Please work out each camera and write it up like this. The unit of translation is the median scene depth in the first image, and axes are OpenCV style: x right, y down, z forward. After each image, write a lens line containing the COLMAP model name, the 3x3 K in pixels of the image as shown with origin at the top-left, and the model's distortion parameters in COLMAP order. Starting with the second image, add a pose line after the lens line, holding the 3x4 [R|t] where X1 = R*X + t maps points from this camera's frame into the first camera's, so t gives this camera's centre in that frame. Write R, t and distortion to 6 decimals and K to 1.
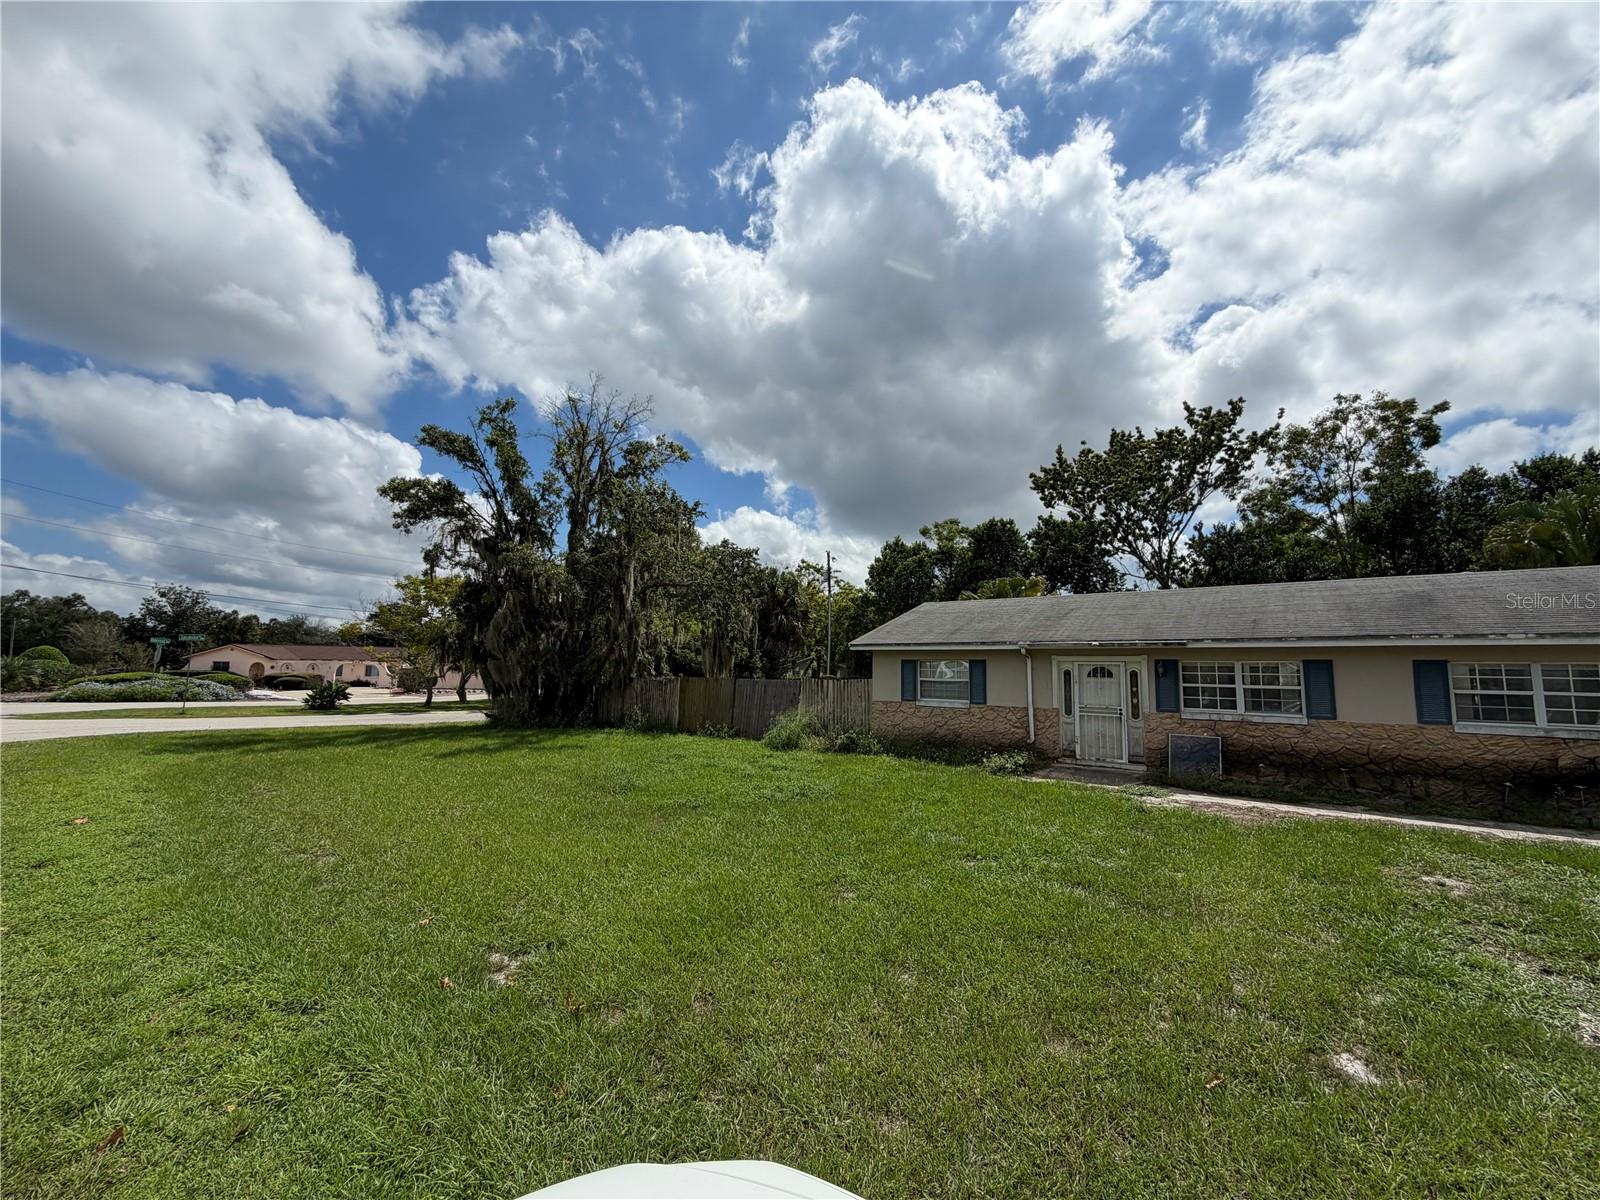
lens RADIAL K [[639.6, 0, 787.7], [0, 639.6, 596.9], [0, 0, 1]] dist [-0.001533, 0.000747]
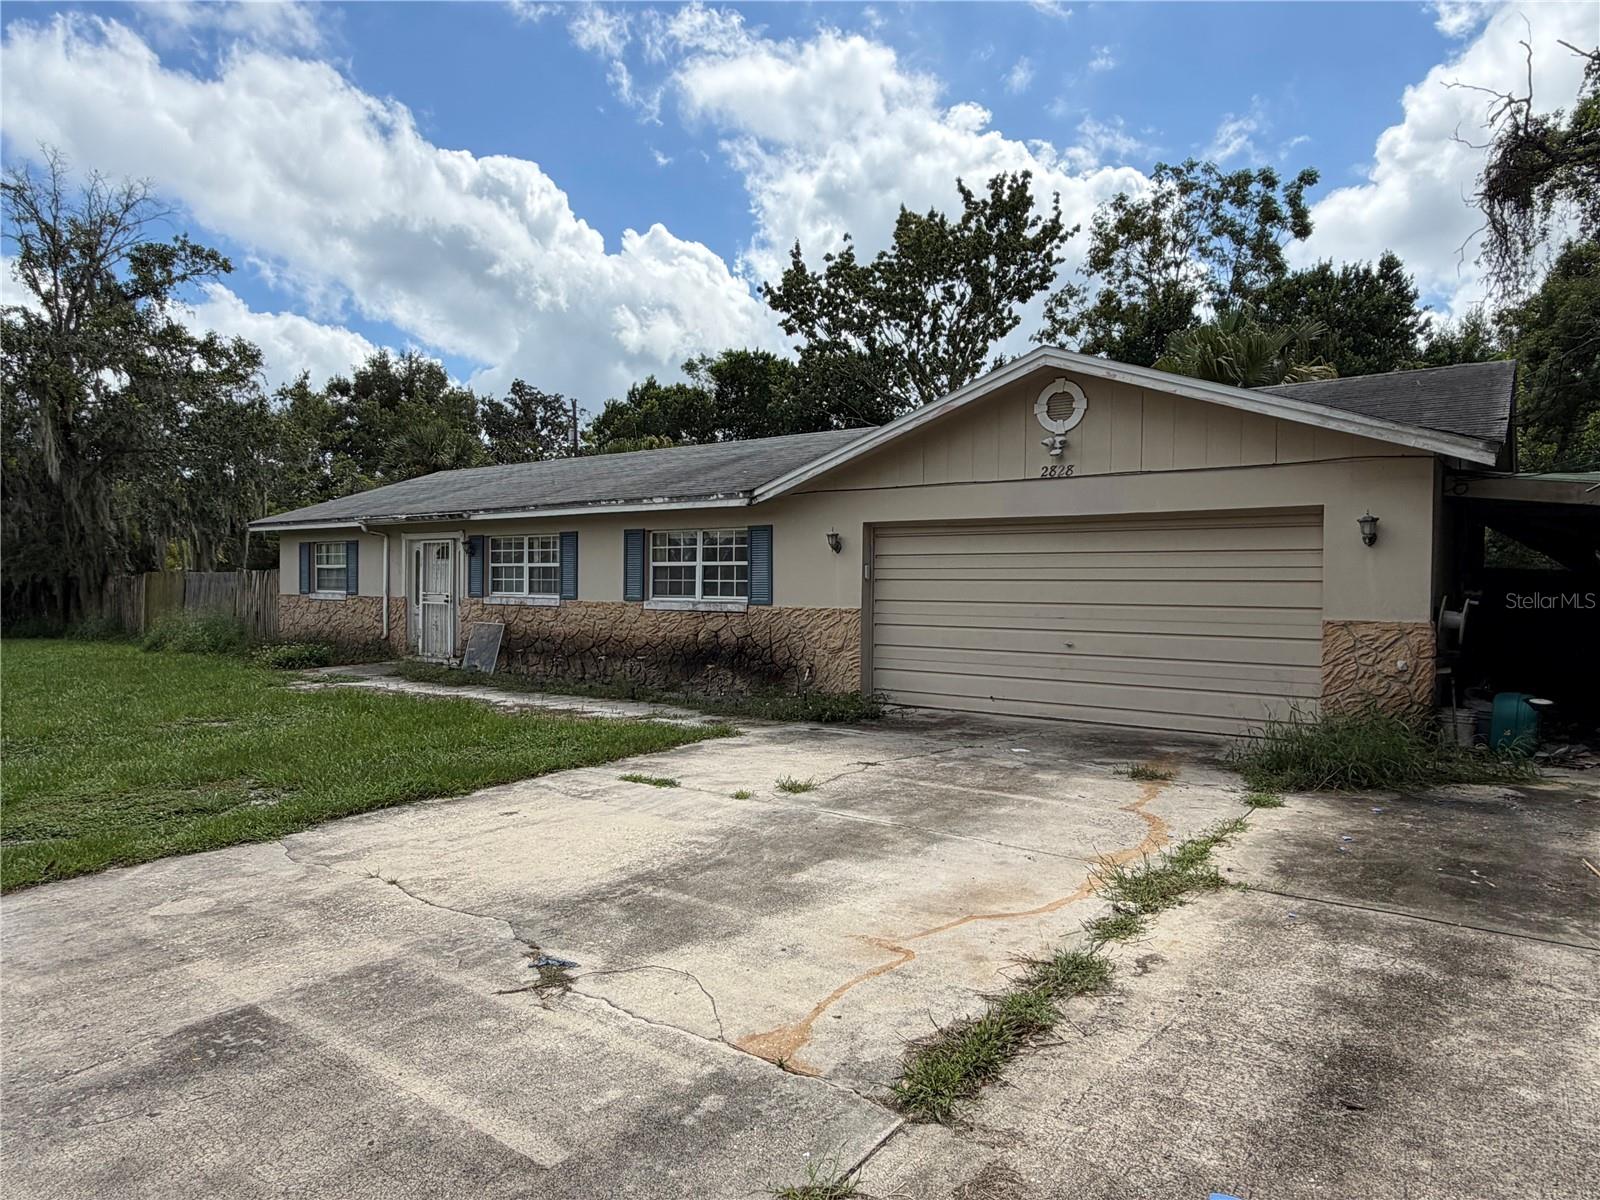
lens RADIAL K [[980.2, 0, 808.1], [0, 980.2, 604.0], [0, 0, 1]] dist [0.007911, -0.005763]
pose [[0.999849, -0.011693, 0.012875, 0.954379], [0.009778, 0.990122, 0.139868, 0.010602], [-0.014383, -0.139721, 0.990086, -0.280231]]
